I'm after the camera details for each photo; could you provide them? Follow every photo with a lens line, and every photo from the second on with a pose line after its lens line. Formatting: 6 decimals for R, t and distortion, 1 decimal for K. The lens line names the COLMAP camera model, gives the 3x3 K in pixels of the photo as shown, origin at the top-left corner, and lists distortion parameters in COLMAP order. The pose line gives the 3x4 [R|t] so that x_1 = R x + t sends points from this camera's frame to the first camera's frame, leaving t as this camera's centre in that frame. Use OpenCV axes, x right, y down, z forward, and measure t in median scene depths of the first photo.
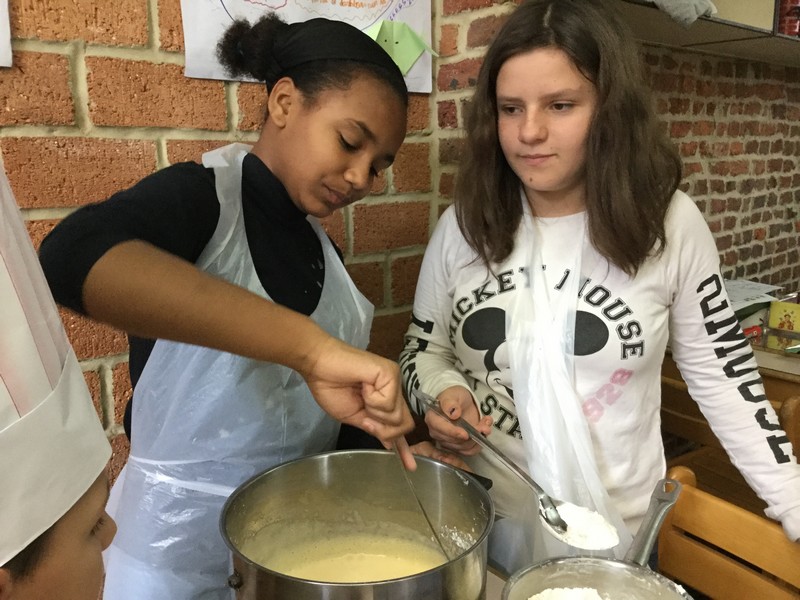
lens RADIAL K [[728.1, 0, 400.1], [0, 728.1, 303.0], [0, 0, 1]] dist [0.106690, -0.220872]
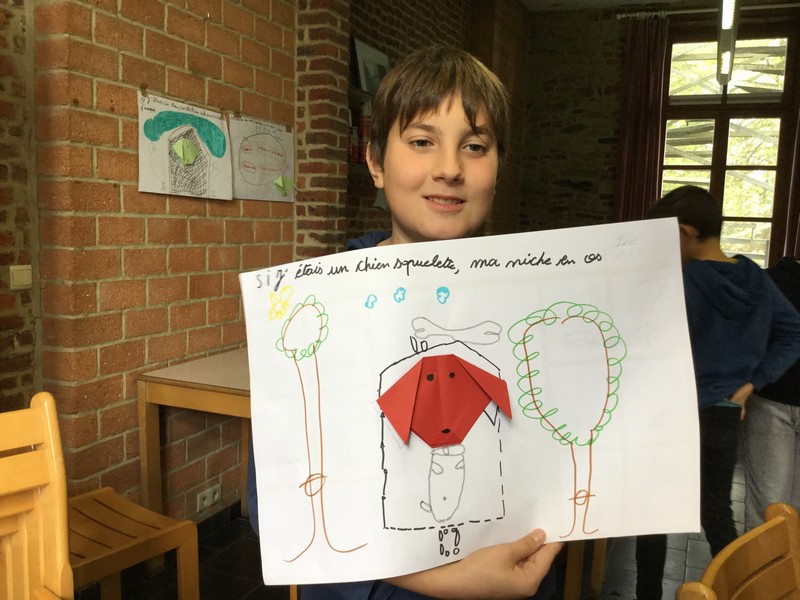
lens RADIAL K [[724.6, 0, 402.7], [0, 724.6, 302.3], [0, 0, 1]] dist [0.109323, -0.196209]
pose [[0.895807, -0.018793, 0.444046, -0.733310], [0.054624, 0.996186, -0.068037, 0.242630], [-0.441074, 0.085203, 0.893417, -1.347355]]
